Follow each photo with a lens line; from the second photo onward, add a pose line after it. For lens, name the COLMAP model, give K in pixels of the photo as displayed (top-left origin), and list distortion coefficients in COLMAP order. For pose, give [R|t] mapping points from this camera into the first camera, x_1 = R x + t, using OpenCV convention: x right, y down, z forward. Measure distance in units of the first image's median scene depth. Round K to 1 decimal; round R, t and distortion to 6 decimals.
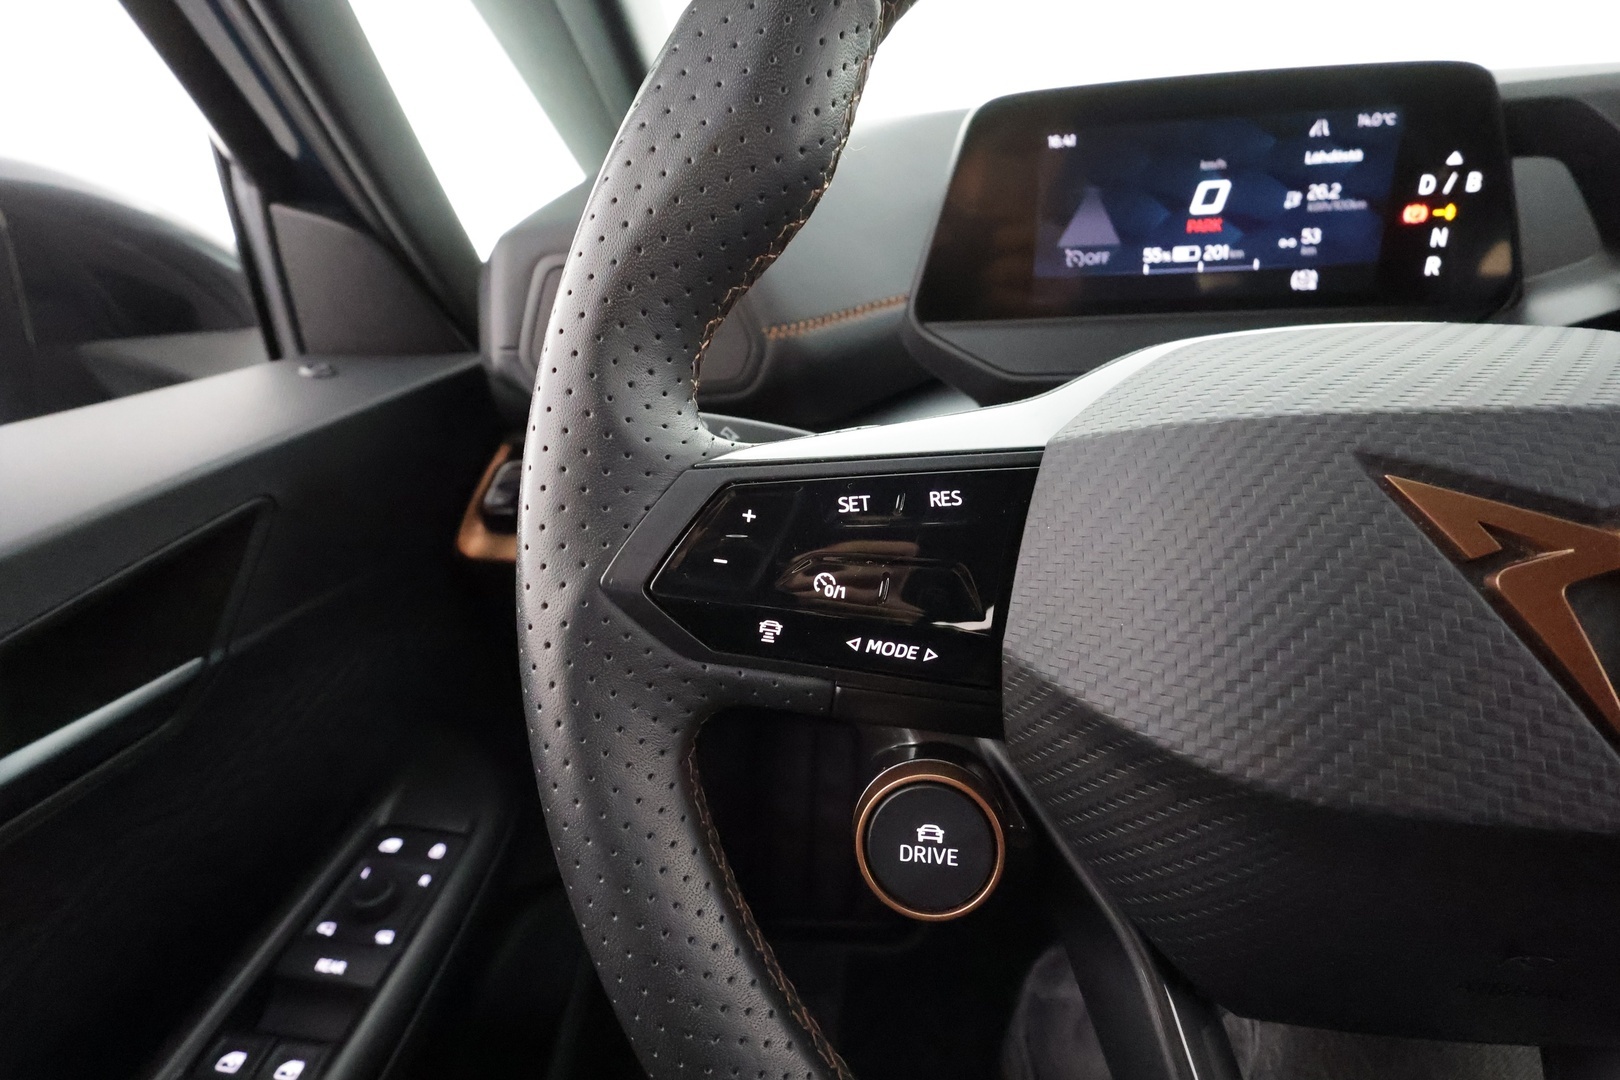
lens RADIAL K [[754.7, 0, 810.0], [0, 754.7, 540.0], [0, 0, 1]] dist [-0.000477, 0.001356]
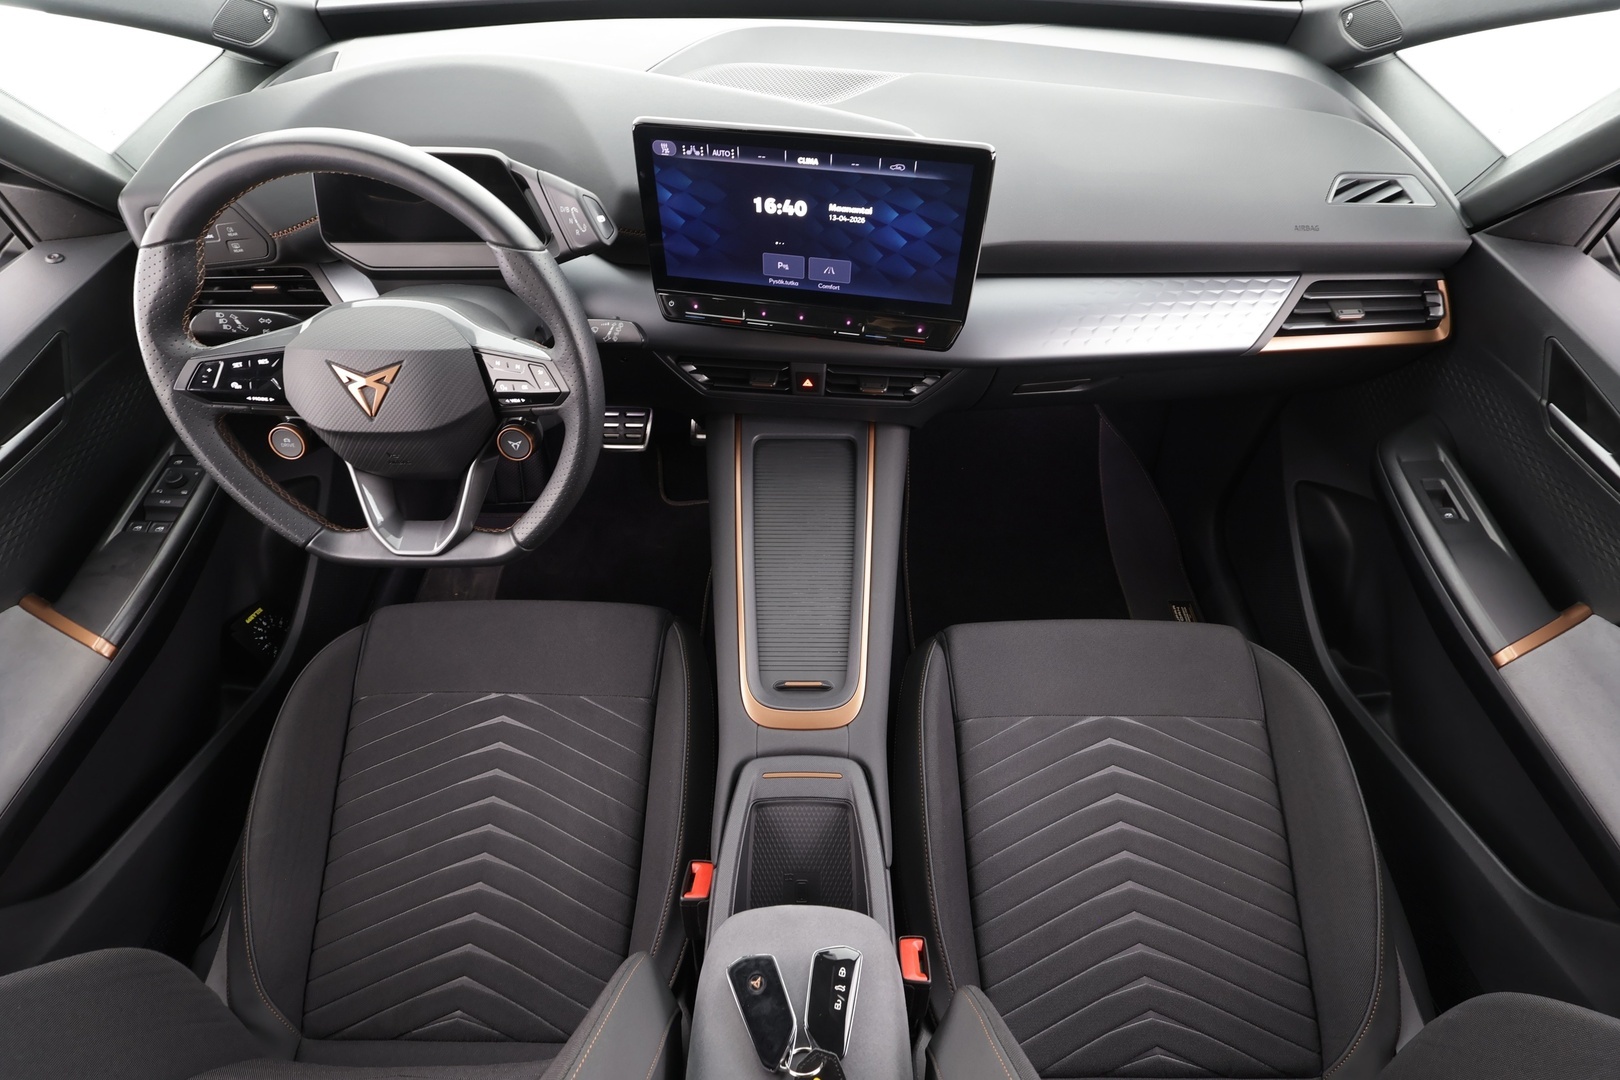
lens RADIAL K [[754.7, 0, 810.0], [0, 754.7, 540.0], [0, 0, 1]] dist [-0.000477, 0.001356]
pose [[0.989229, -0.076329, 0.124898, 2.472822], [0.010951, 0.889478, 0.456847, -1.010301], [-0.145965, -0.450559, 0.880733, -3.389343]]
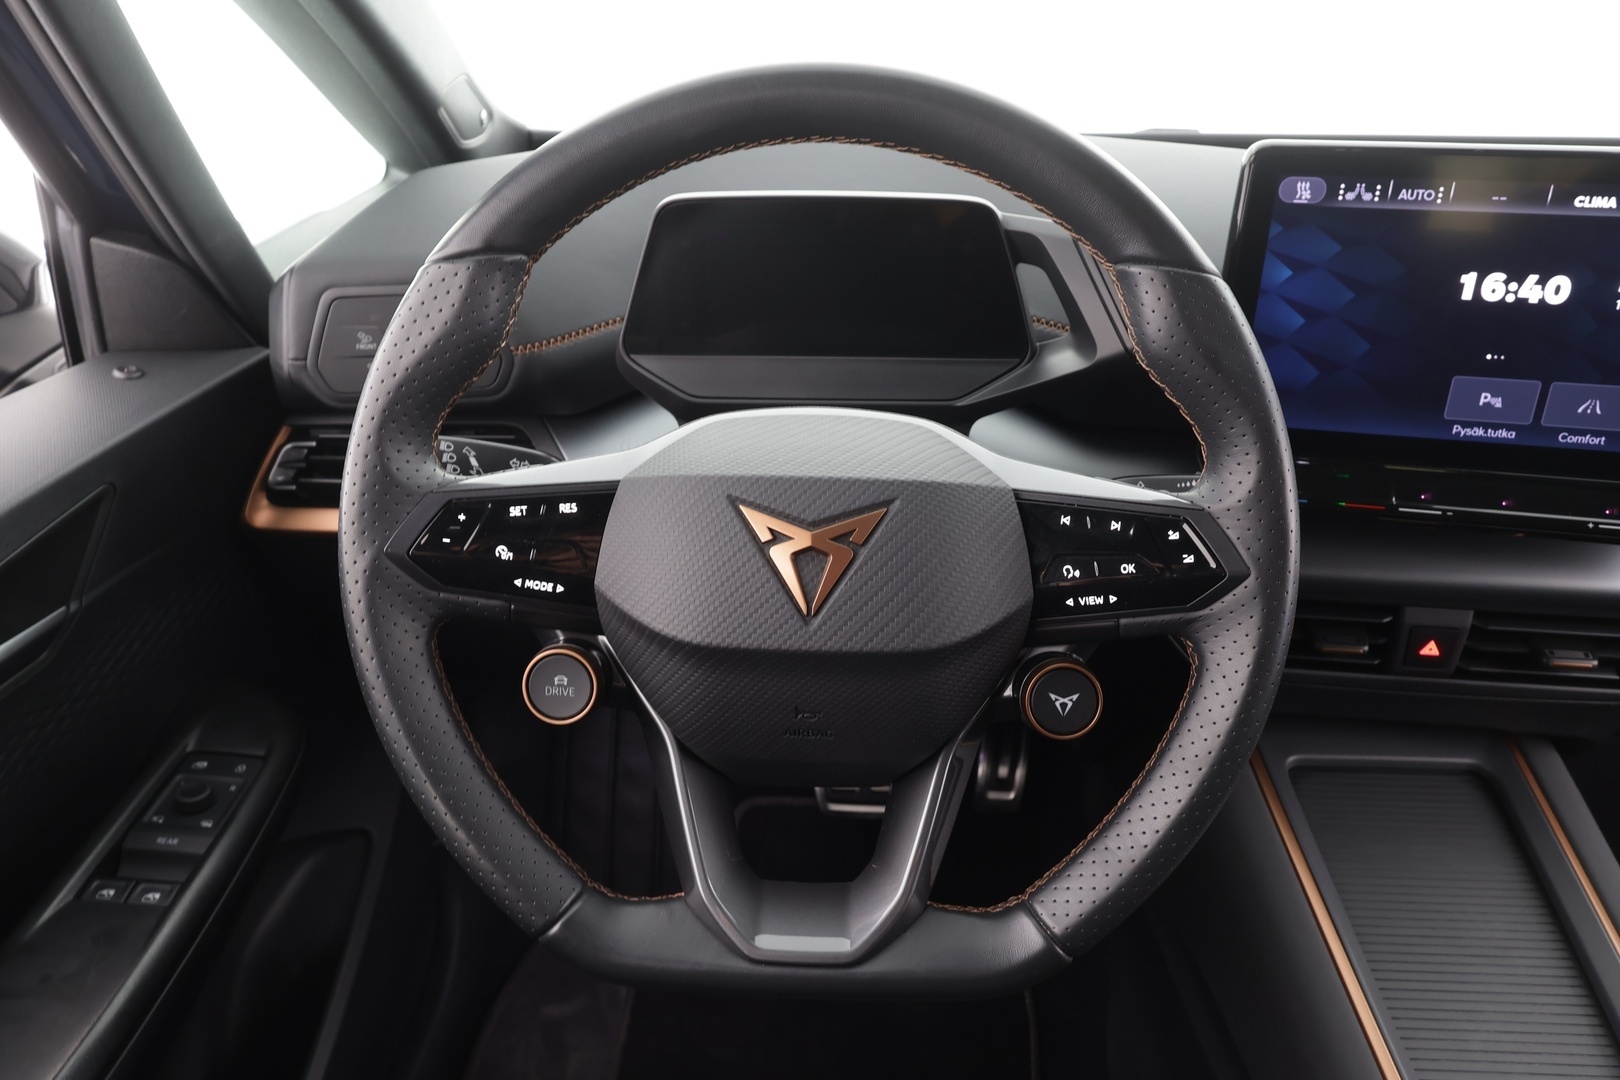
lens RADIAL K [[1089.8, 0, 810.0], [0, 1089.8, 540.0], [0, 0, 1]] dist [0.006954, 0.002291]
pose [[0.993053, 0.002793, 0.117634, 0.460840], [-0.008396, 0.998852, 0.047162, -0.108698], [-0.117367, -0.047823, 0.991936, -1.825945]]
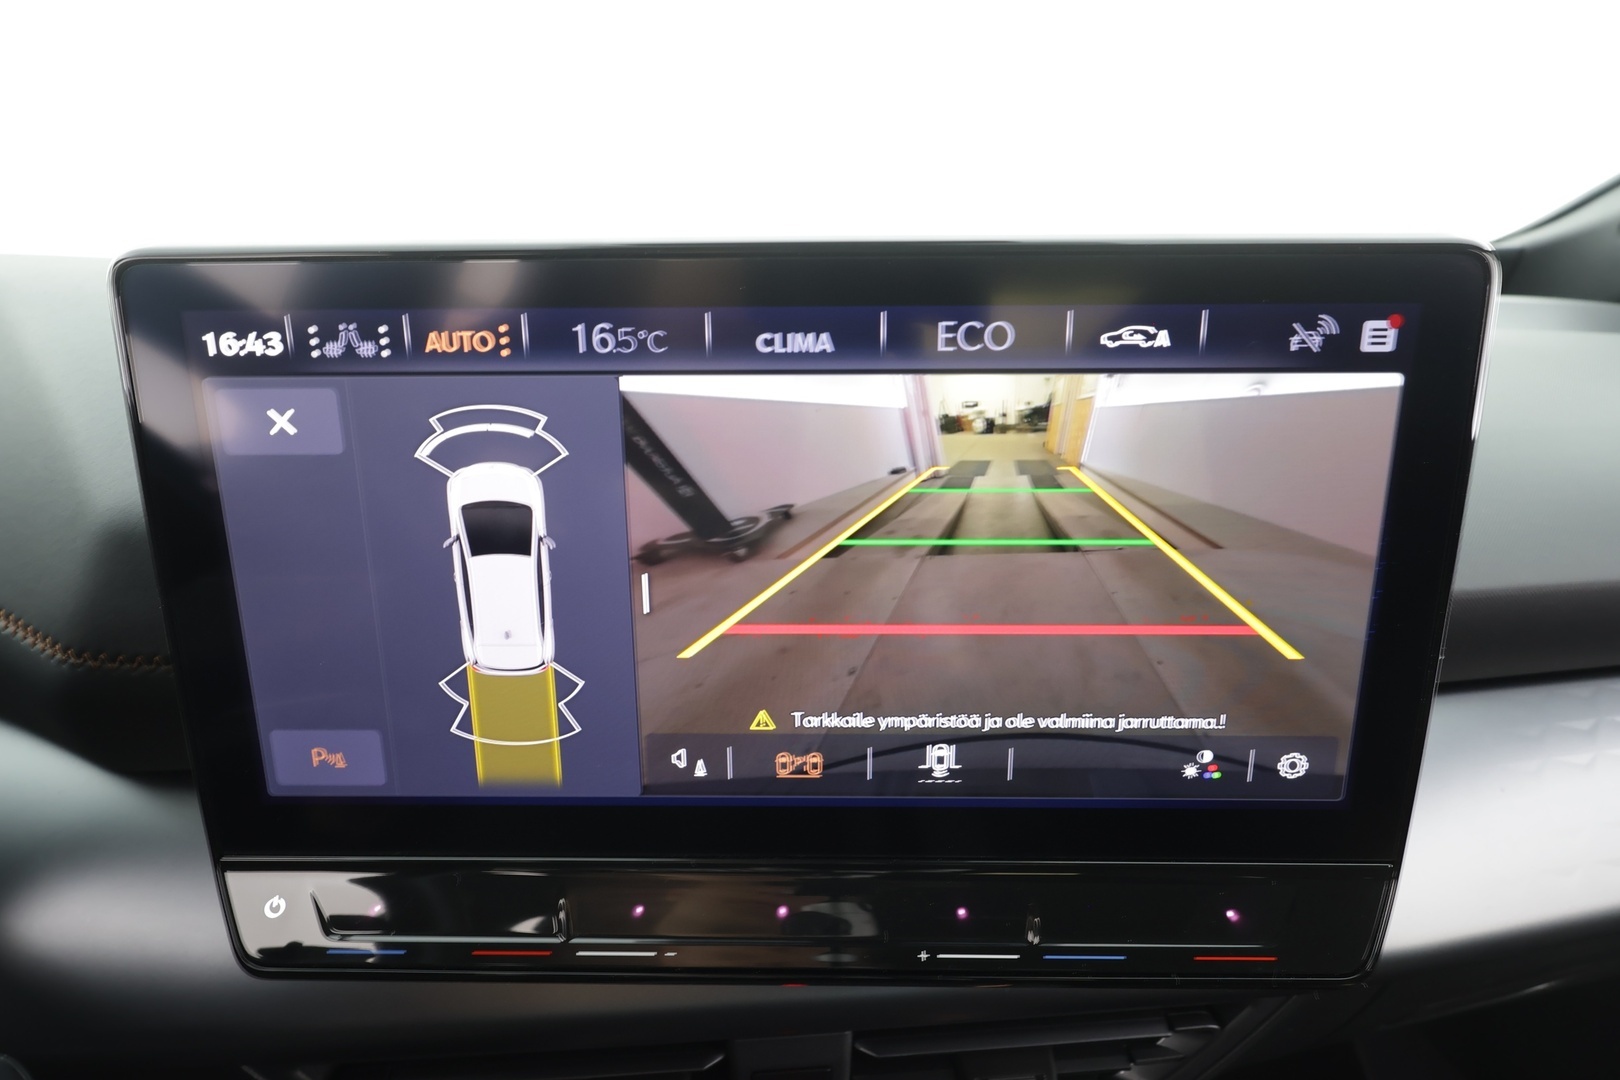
lens RADIAL K [[1055.0, 0, 810.0], [0, 1055.0, 540.0], [0, 0, 1]] dist [-0.001135, -0.000247]
pose [[0.955693, -0.065423, 0.287004, 2.698510], [0.078888, 0.996248, -0.035593, -0.631132], [-0.283598, 0.056657, 0.957268, -0.299004]]
